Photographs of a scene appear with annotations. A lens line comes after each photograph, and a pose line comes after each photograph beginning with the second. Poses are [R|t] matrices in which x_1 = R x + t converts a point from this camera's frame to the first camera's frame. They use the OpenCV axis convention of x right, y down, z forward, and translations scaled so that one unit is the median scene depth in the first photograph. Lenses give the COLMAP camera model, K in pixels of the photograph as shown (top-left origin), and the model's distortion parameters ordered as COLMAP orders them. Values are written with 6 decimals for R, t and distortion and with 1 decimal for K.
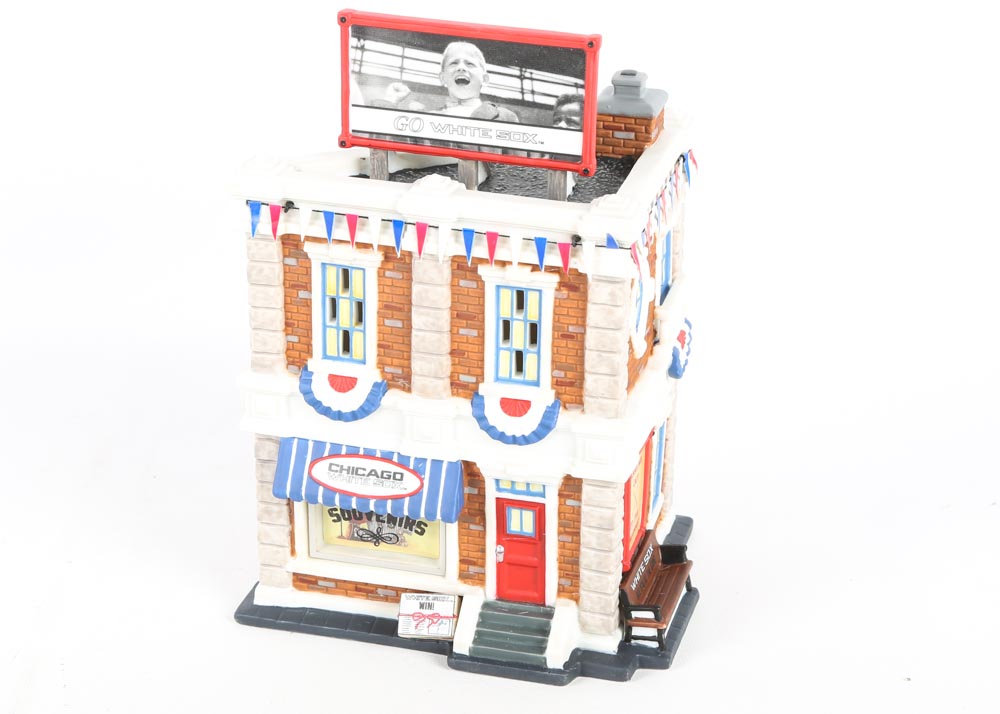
lens RADIAL K [[2248.9, 0, 575.9], [0, 2248.9, 315.0], [0, 0, 1]] dist [0.069678, 0.199102]
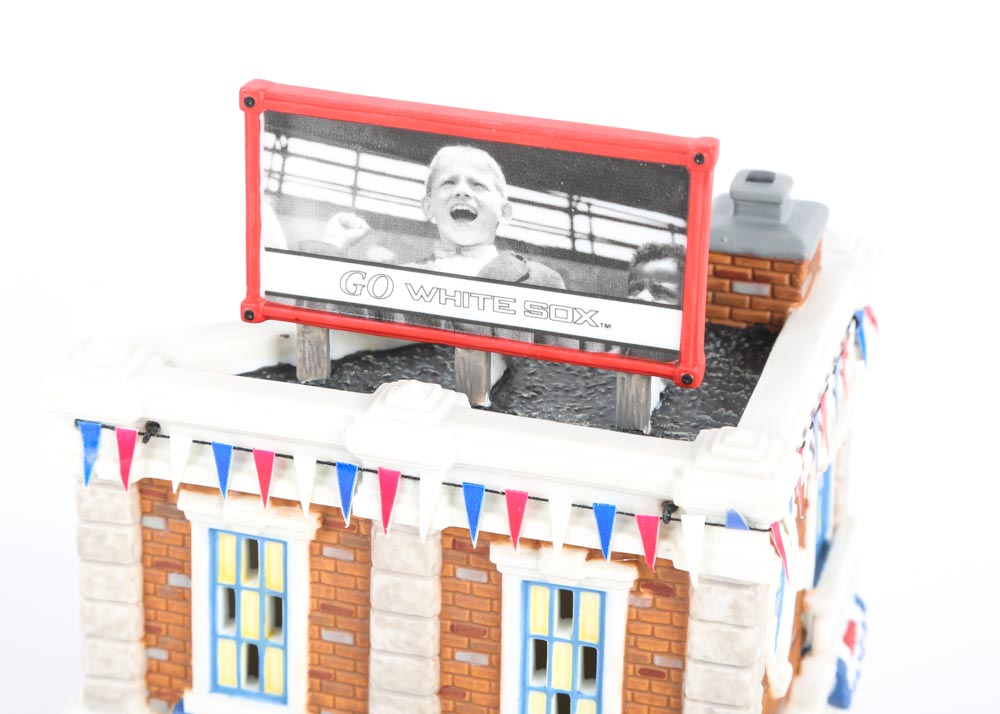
lens RADIAL K [[3213.4, 0, 479.9], [0, 3213.4, 273.6], [0, 0, 1]] dist [0.200498, 2.979150]
pose [[0.999179, 0.005496, -0.040127, -0.014518], [-0.004851, 0.999858, 0.016145, -0.100648], [0.040210, -0.015938, 0.999064, 0.208344]]
